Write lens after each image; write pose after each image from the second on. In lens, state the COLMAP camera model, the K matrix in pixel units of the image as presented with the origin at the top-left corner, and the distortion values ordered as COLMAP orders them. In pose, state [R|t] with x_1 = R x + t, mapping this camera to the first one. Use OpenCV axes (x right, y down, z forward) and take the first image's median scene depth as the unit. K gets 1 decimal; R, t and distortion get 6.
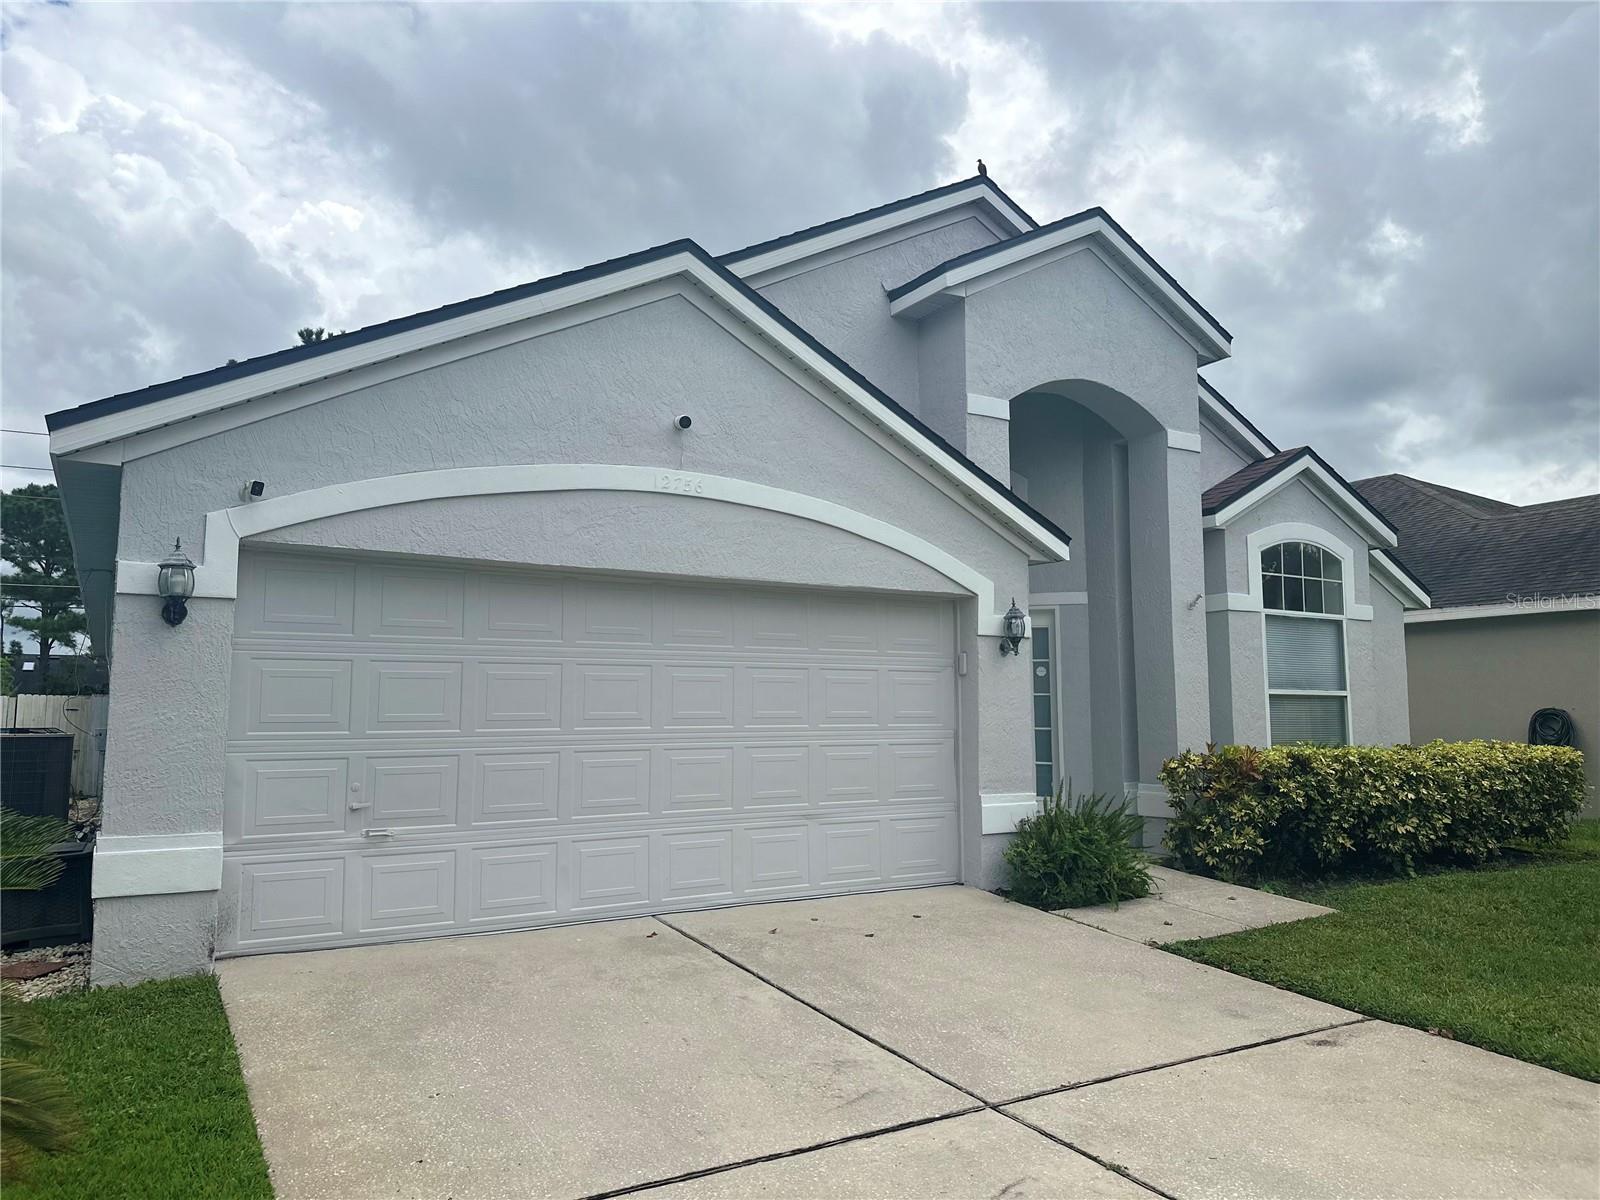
lens RADIAL K [[1124.2, 0, 805.0], [0, 1124.2, 601.2], [0, 0, 1]] dist [0.036775, -0.044241]
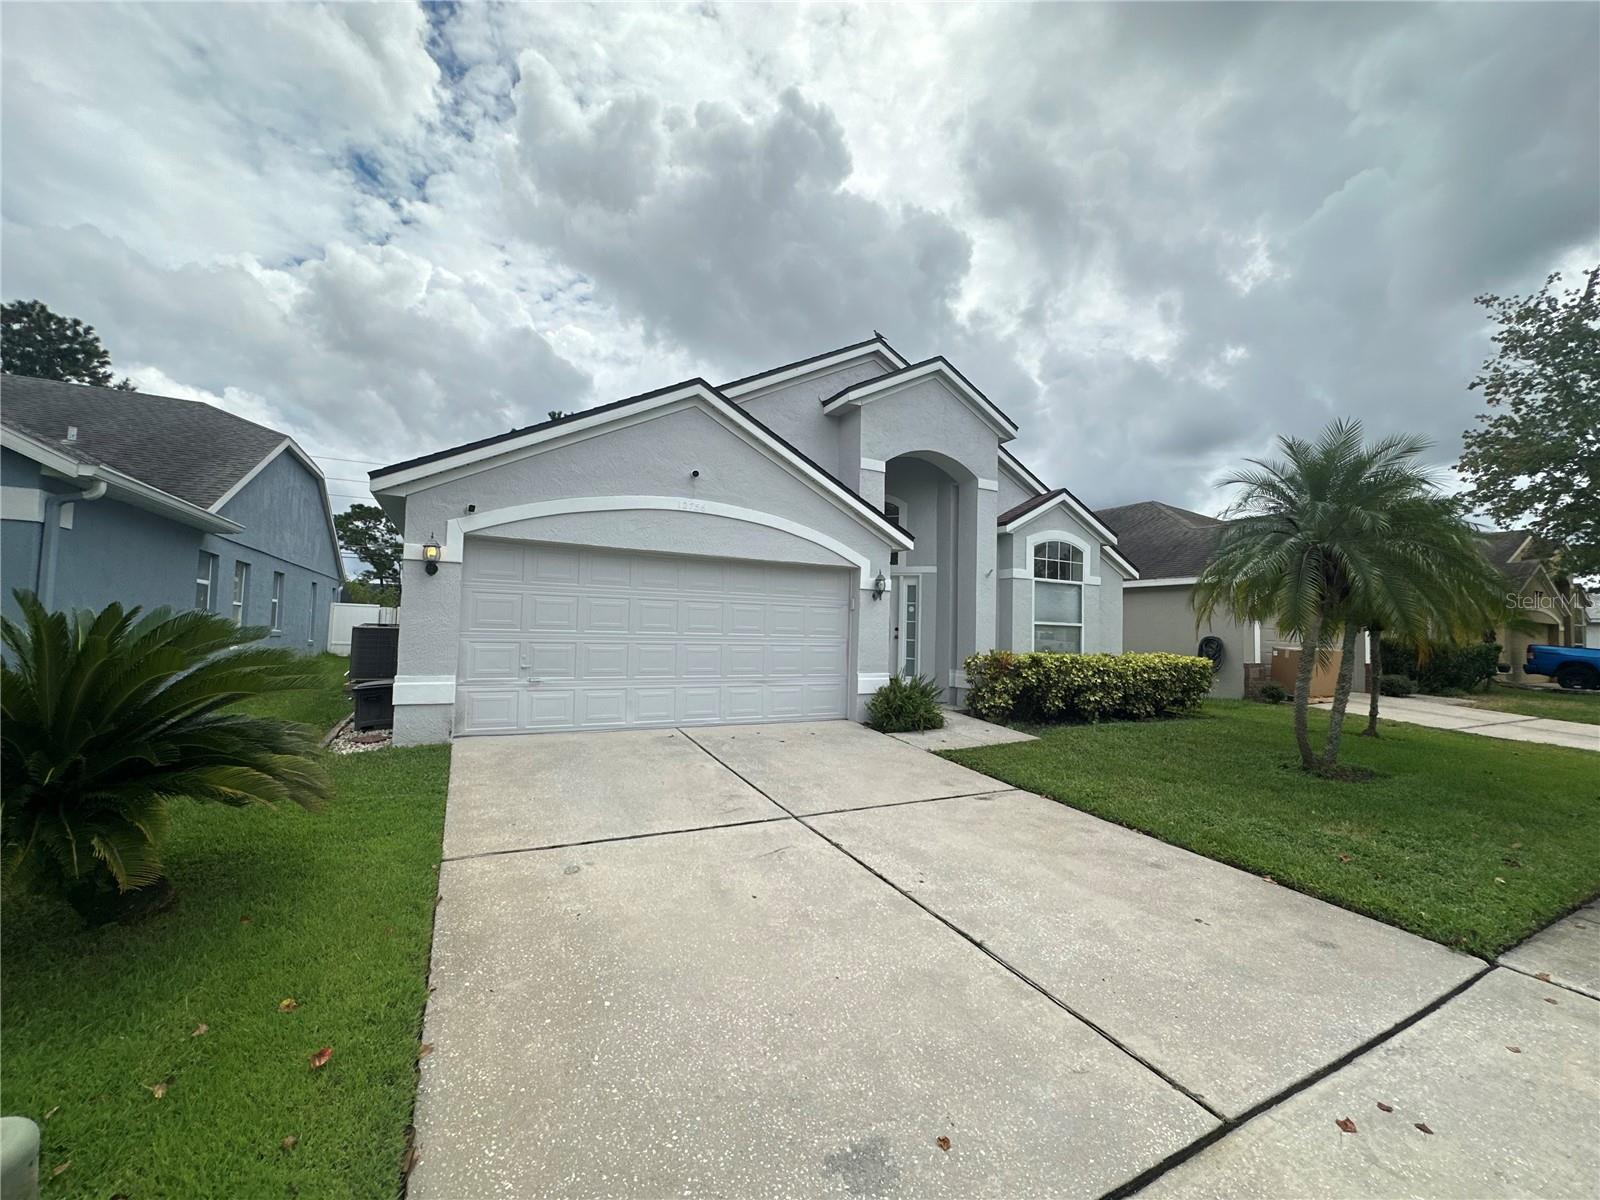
lens RADIAL K [[640.6, 0, 797.9], [0, 640.6, 602.3], [0, 0, 1]] dist [-0.011250, 0.002308]
pose [[0.997500, 0.024751, -0.066196, 0.142737], [-0.020881, 0.998068, 0.058518, -0.008769], [0.067517, -0.056989, 0.996089, -0.085397]]
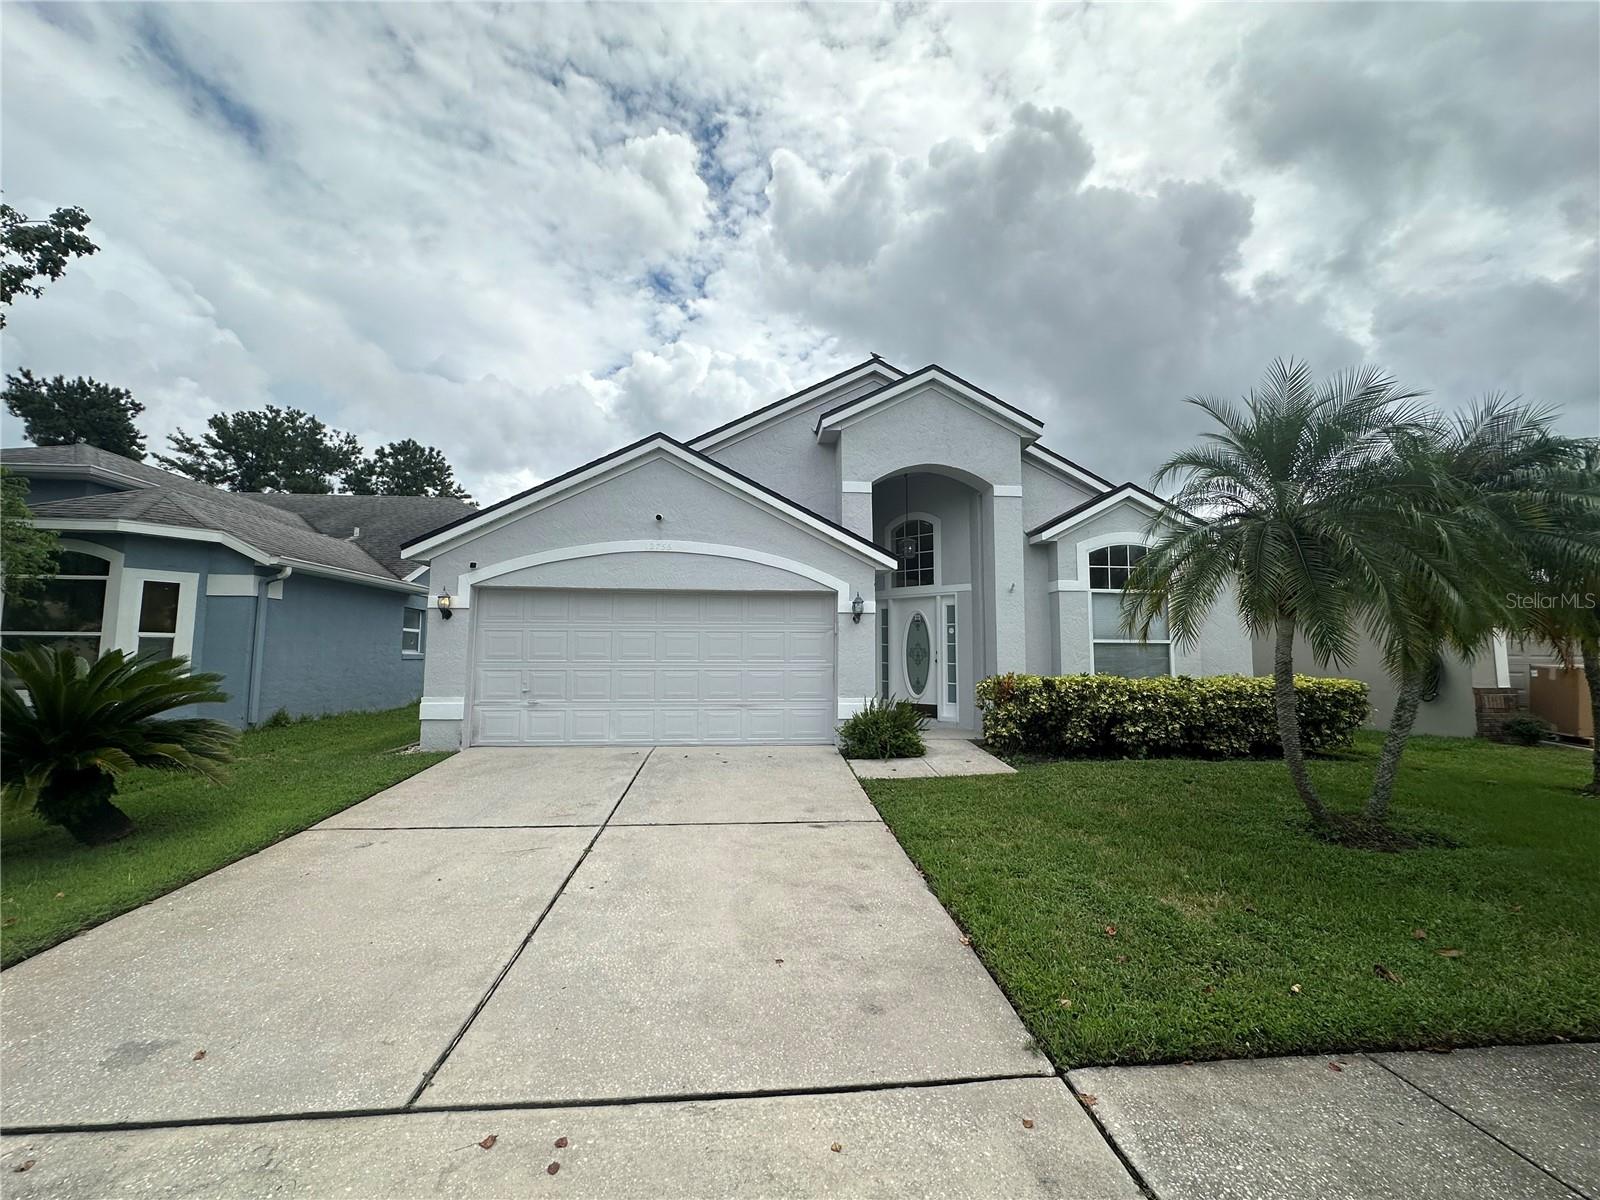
lens RADIAL K [[640.6, 0, 799.8], [0, 640.6, 602.6], [0, 0, 1]] dist [-0.011250, 0.002308]
pose [[0.896129, -0.032756, -0.442583, 0.658153], [0.040134, 0.999168, 0.007312, 0.003883], [0.441975, -0.024316, 0.896698, 0.022781]]
